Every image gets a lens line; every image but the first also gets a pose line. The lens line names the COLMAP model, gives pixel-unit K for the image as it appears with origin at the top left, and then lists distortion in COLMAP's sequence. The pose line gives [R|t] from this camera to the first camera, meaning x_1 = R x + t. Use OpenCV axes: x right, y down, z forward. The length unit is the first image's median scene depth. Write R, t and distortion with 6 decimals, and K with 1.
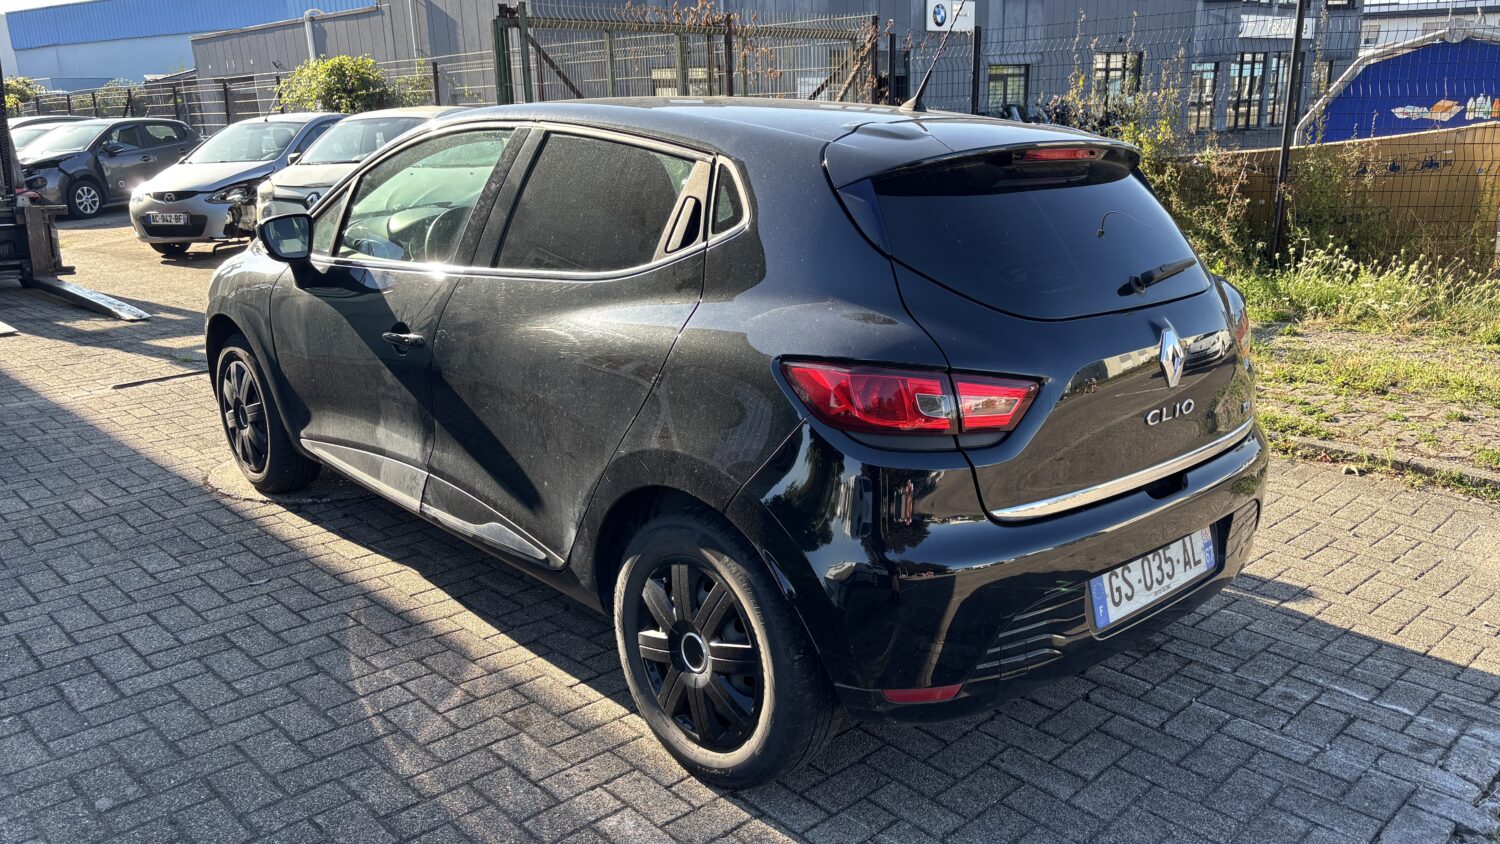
lens RADIAL K [[1135.8, 0, 745.1], [0, 1135.8, 420.4], [0, 0, 1]] dist [0.074642, -0.105524]
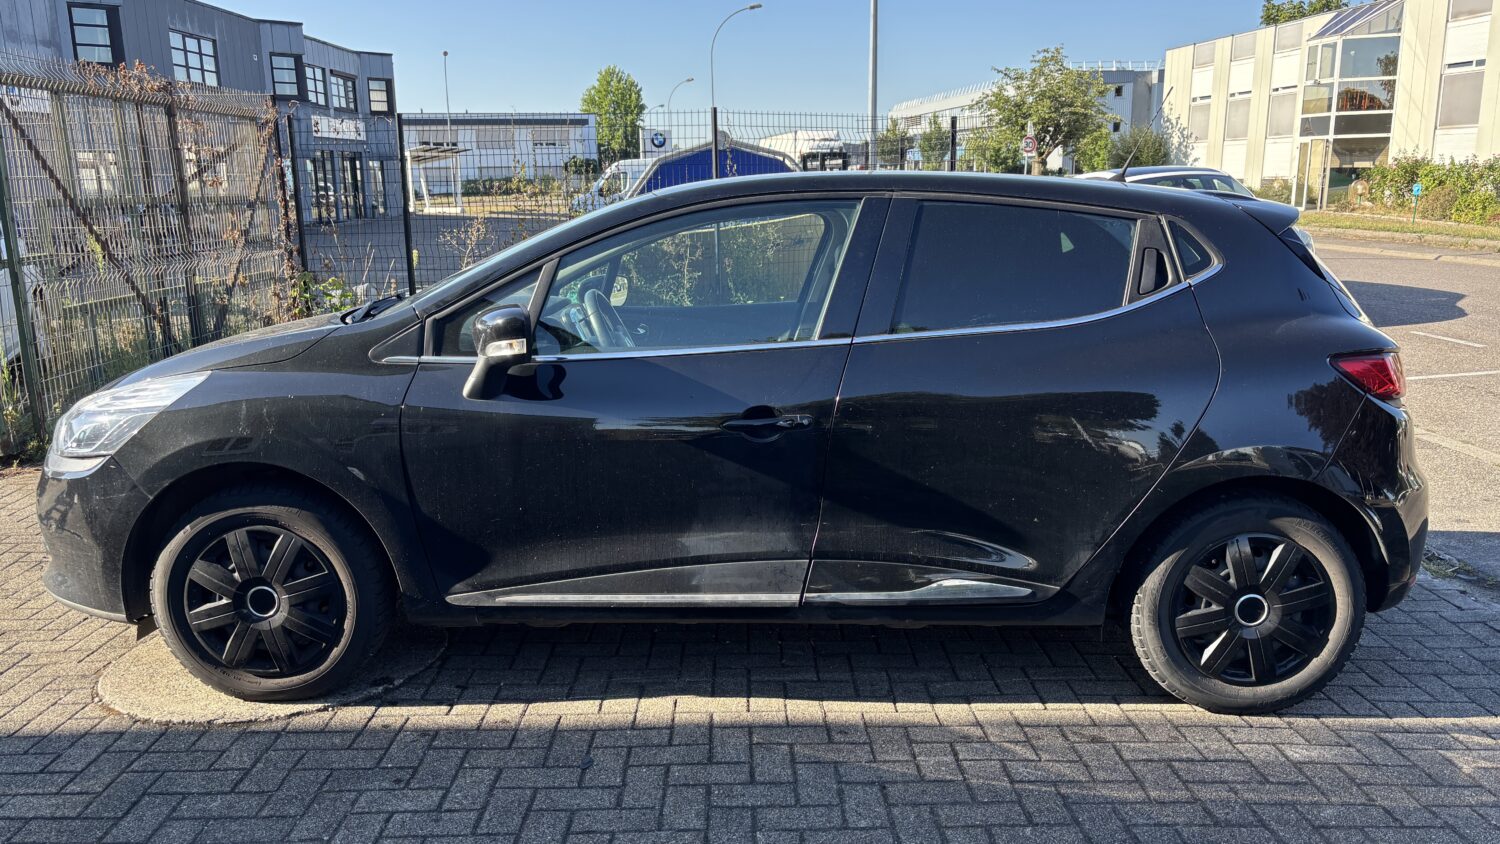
lens RADIAL K [[1135.8, 0, 745.1], [0, 1135.8, 420.4], [0, 0, 1]] dist [0.074642, -0.105524]
pose [[0.680621, -0.131695, 0.720702, -0.972628], [0.188390, 0.982093, 0.001546, -0.078384], [-0.708000, 0.134721, 0.693243, 0.376656]]
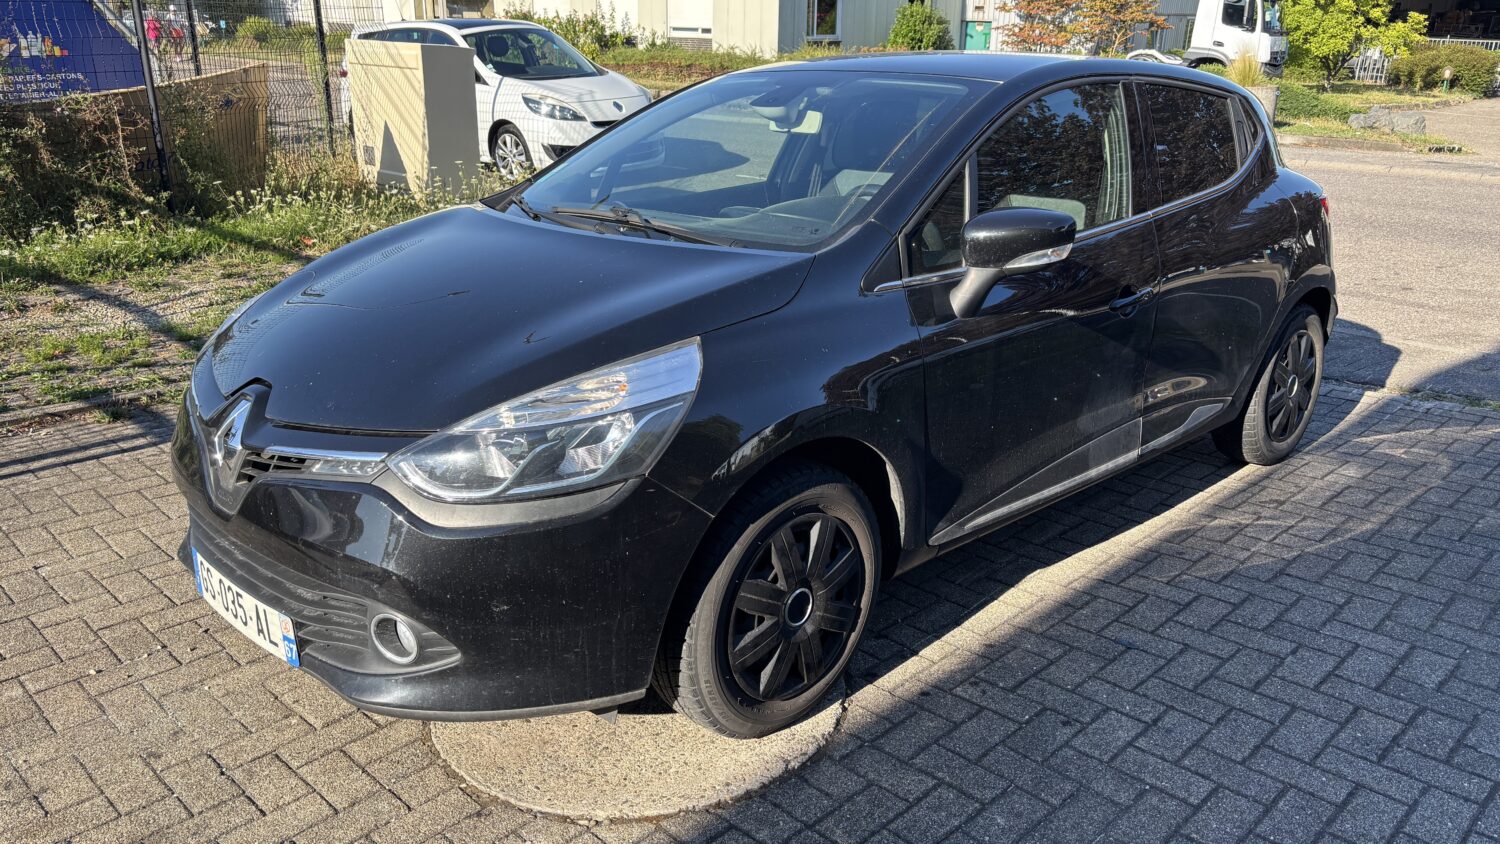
lens RADIAL K [[1163.8, 0, 750.0], [0, 1163.8, 422.0], [0, 0, 1]] dist [0.080903, -0.127116]
pose [[-0.041943, -0.301757, 0.952462, -1.286450], [0.251511, 0.919413, 0.302362, -0.364061], [-0.966945, 0.252236, 0.037332, 1.307750]]
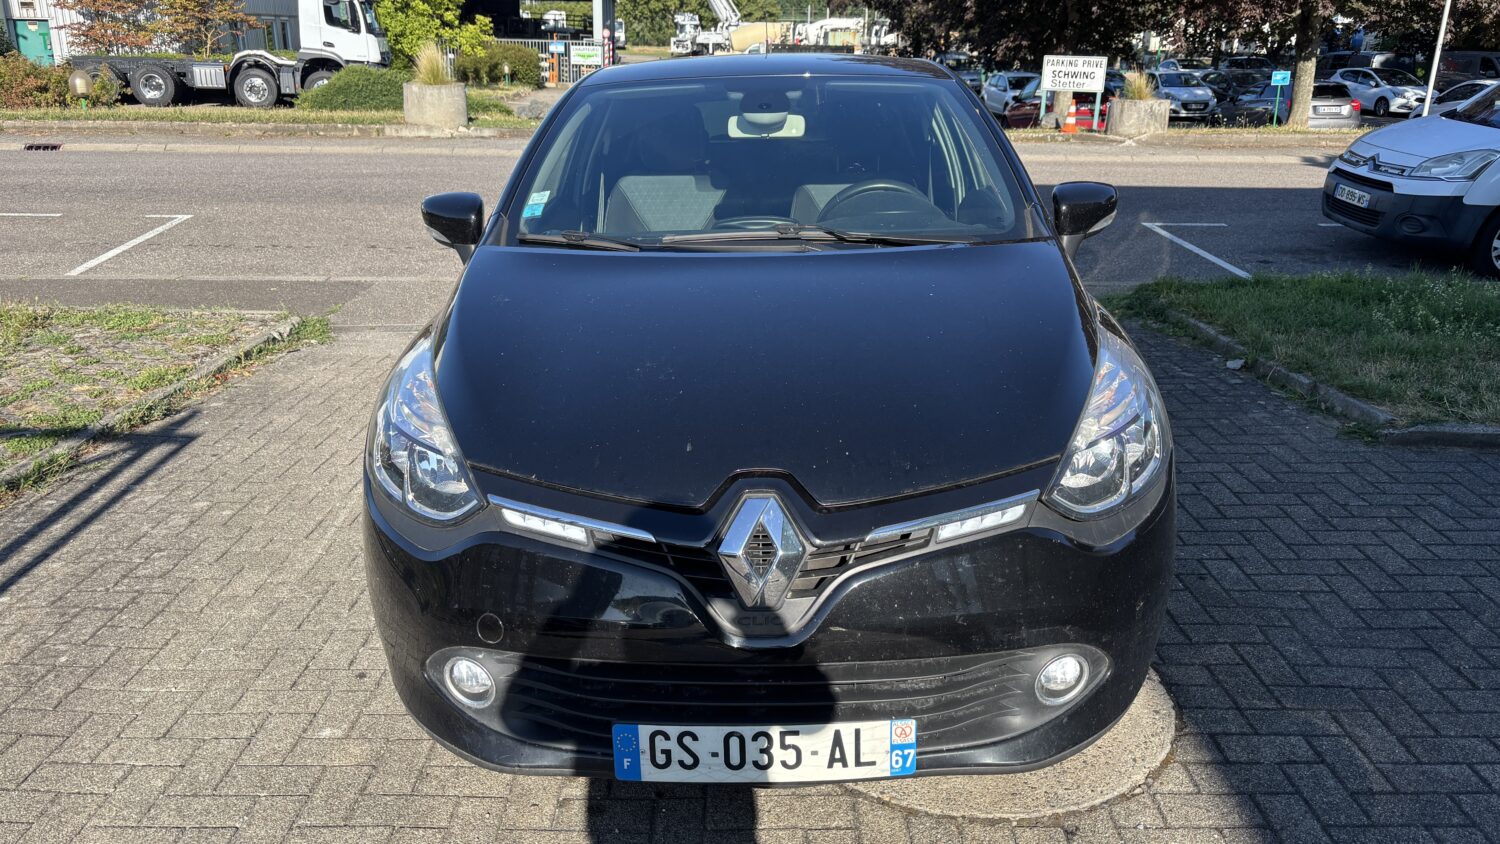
lens RADIAL K [[1135.8, 0, 745.1], [0, 1135.8, 420.4], [0, 0, 1]] dist [0.074642, -0.105524]
pose [[-0.733681, -0.205548, 0.647660, -0.911850], [0.179641, 0.860561, 0.476617, -0.557039], [-0.655318, 0.466030, -0.594452, 2.003079]]
